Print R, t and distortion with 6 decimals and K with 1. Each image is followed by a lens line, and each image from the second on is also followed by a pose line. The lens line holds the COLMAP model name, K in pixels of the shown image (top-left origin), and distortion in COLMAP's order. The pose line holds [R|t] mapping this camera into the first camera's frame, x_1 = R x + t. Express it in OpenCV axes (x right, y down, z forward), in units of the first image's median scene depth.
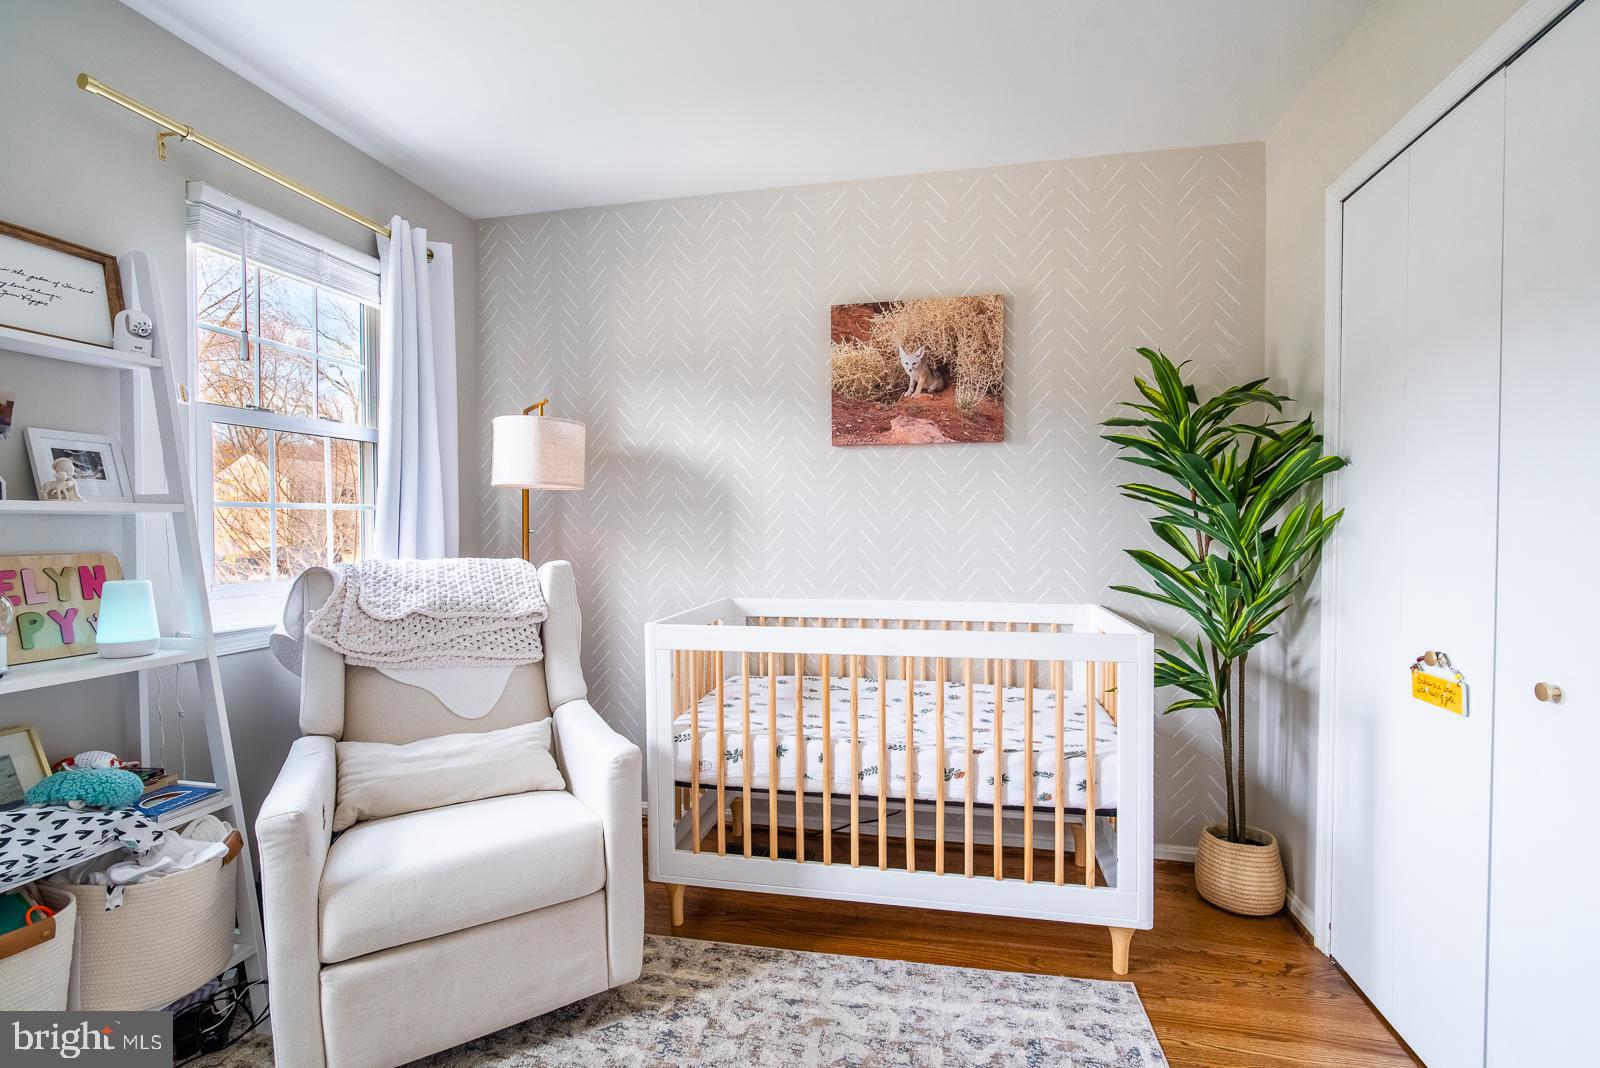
lens RADIAL K [[734.5, 0, 801.3], [0, 734.5, 538.9], [0, 0, 1]] dist [-0.002294, -0.001075]
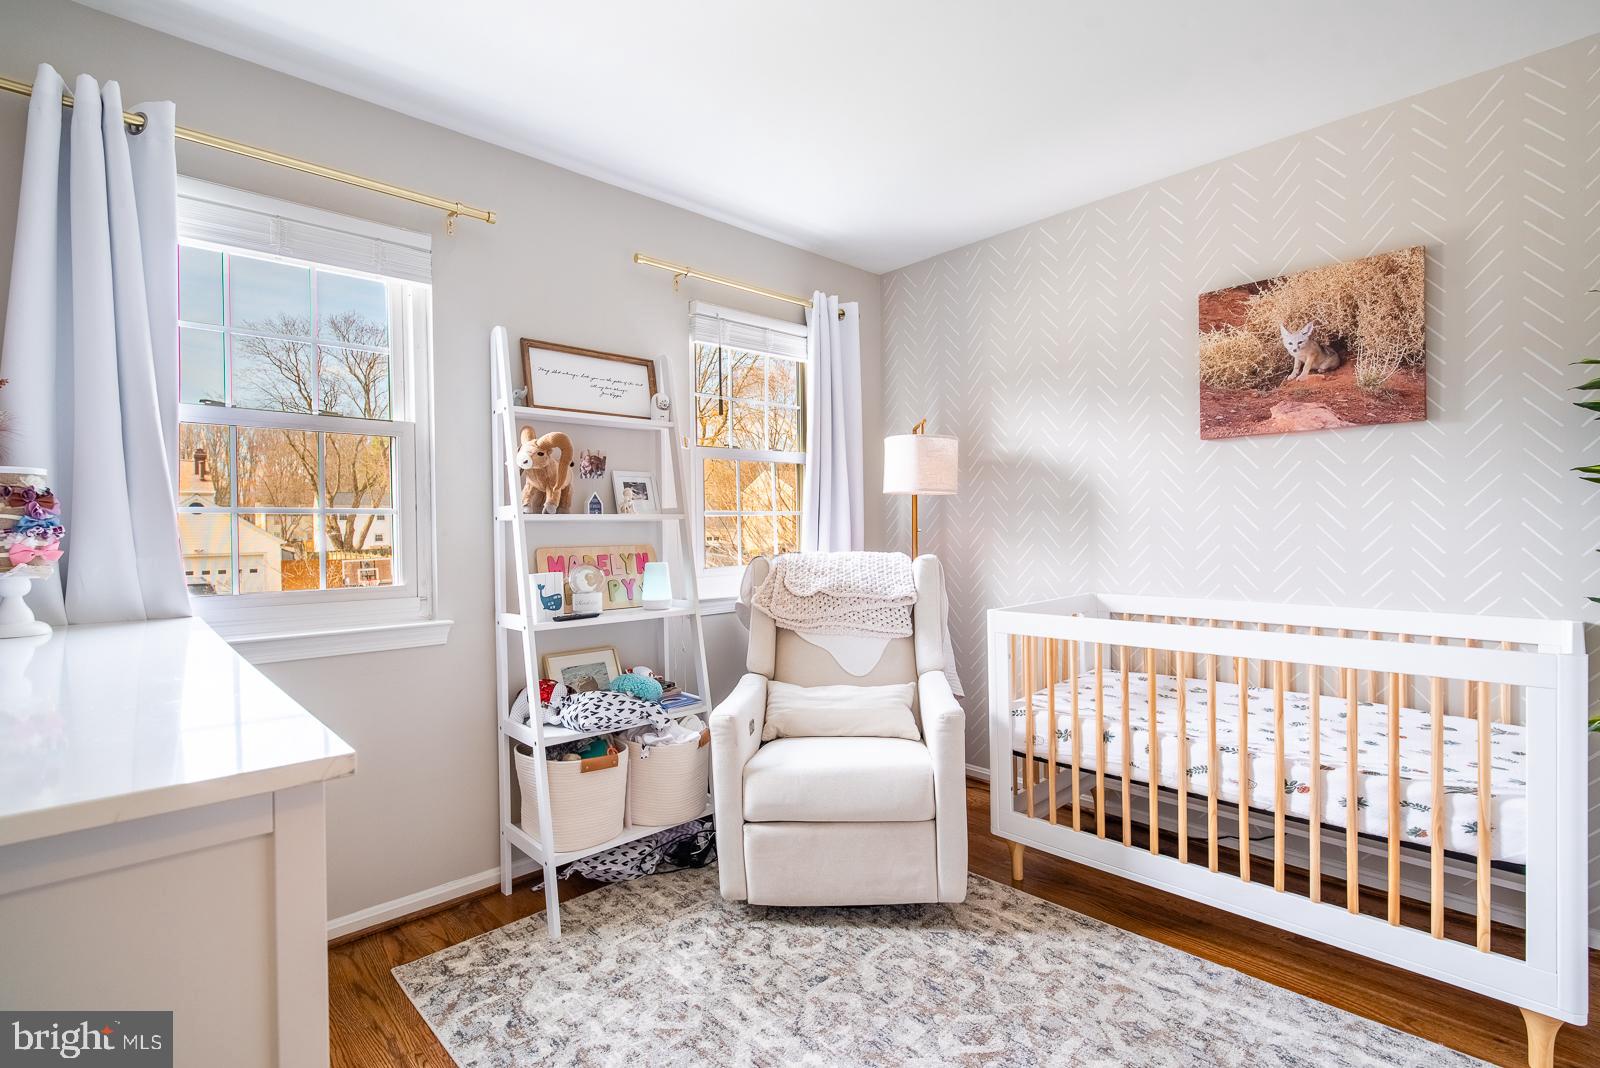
lens RADIAL K [[734.5, 0, 801.3], [0, 734.5, 538.9], [0, 0, 1]] dist [-0.002294, -0.001075]
pose [[0.824191, 0.001267, -0.566311, 0.214975], [0.000365, 0.999996, 0.002767, 0.000583], [0.566312, -0.002487, 0.824187, -0.125713]]
